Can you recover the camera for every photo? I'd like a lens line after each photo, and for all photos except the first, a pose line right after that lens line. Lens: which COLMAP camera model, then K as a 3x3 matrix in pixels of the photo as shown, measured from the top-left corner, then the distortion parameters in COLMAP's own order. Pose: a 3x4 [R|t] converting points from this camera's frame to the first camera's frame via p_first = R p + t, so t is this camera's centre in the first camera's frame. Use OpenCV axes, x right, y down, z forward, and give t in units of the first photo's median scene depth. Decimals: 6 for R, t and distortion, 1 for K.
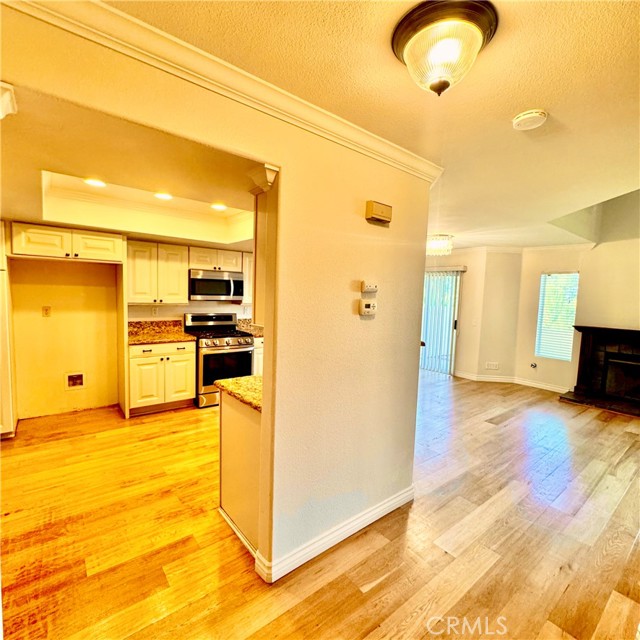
lens RADIAL K [[341.6, 0, 322.2], [0, 341.6, 319.7], [0, 0, 1]] dist [-0.001108, 0.000461]
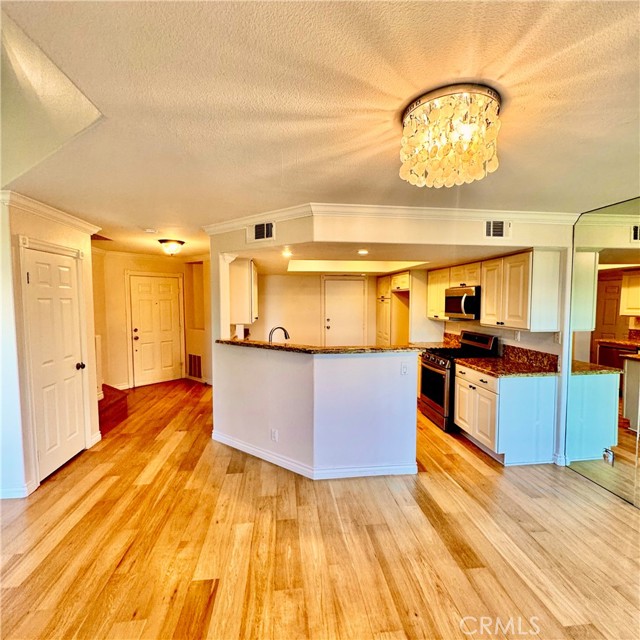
lens RADIAL K [[341.6, 0, 318.0], [0, 341.6, 319.3], [0, 0, 1]] dist [-0.001108, 0.000461]
pose [[-0.542388, 0.013715, -0.840016, 0.830620], [-0.087113, 0.993559, 0.072469, -0.104026], [0.835600, 0.112483, -0.537699, 1.393005]]
